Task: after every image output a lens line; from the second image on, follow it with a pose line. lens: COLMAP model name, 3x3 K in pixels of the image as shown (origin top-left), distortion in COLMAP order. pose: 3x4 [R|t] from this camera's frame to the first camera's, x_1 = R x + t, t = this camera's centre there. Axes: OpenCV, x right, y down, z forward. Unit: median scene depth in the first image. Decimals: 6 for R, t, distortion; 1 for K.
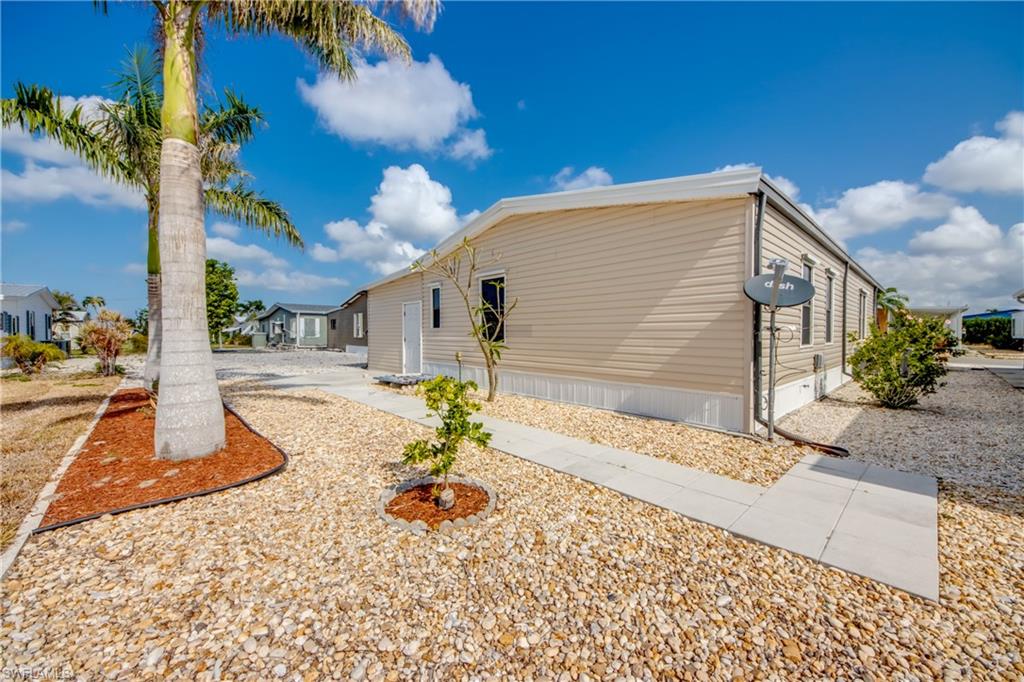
lens RADIAL K [[396.2, 0, 515.0], [0, 396.2, 338.9], [0, 0, 1]] dist [0.035675, -0.027039]
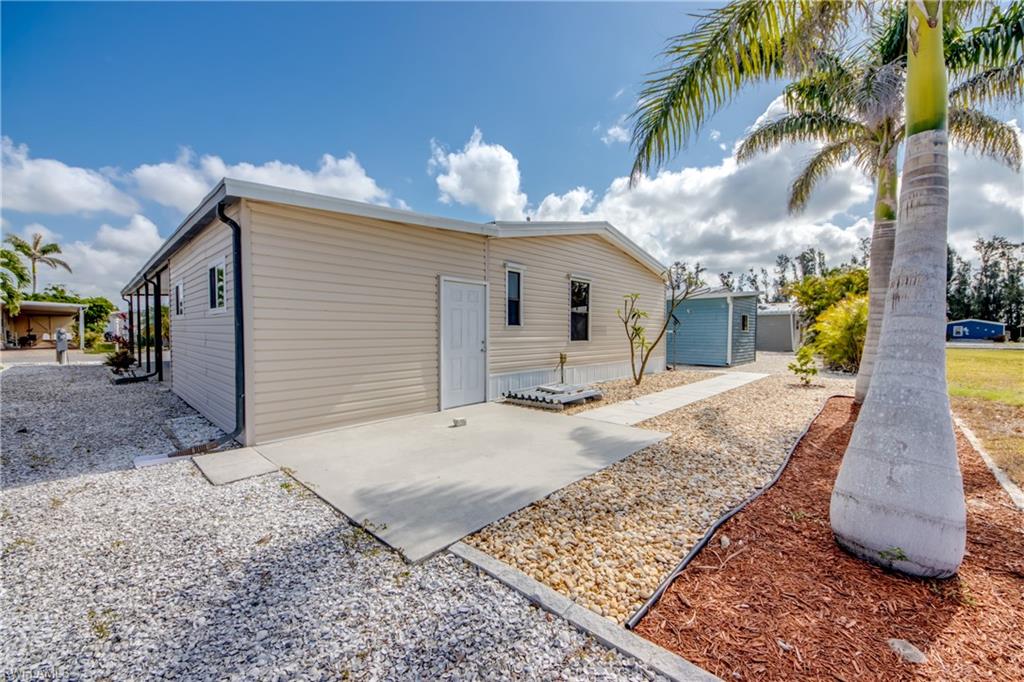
lens RADIAL K [[396.2, 0, 515.0], [0, 396.2, 338.9], [0, 0, 1]] dist [0.035675, -0.027039]
pose [[-0.081138, -0.024056, 0.996413, -0.372829], [0.011297, 0.999622, 0.025053, -0.008605], [-0.996639, 0.013289, -0.080836, 0.424125]]
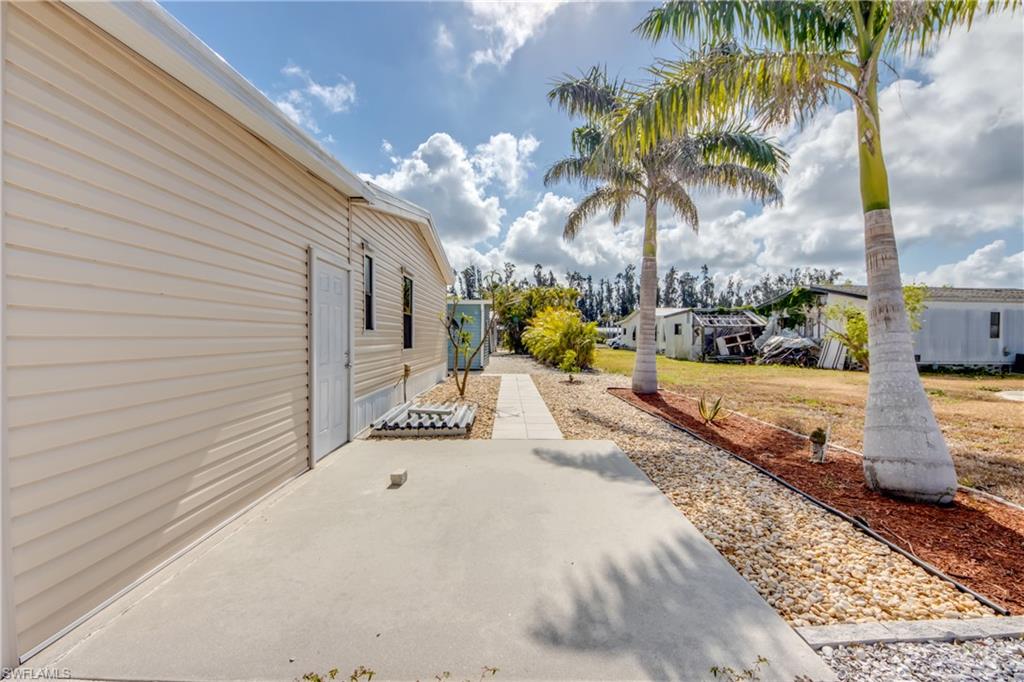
lens RADIAL K [[421.3, 0, 514.7], [0, 421.3, 335.0], [0, 0, 1]] dist [0.030491, -0.020568]
pose [[-0.747113, -0.007715, 0.664652, -0.294075], [-0.001555, 0.999950, 0.009859, -0.010579], [-0.664695, 0.006332, -0.747088, 0.515273]]
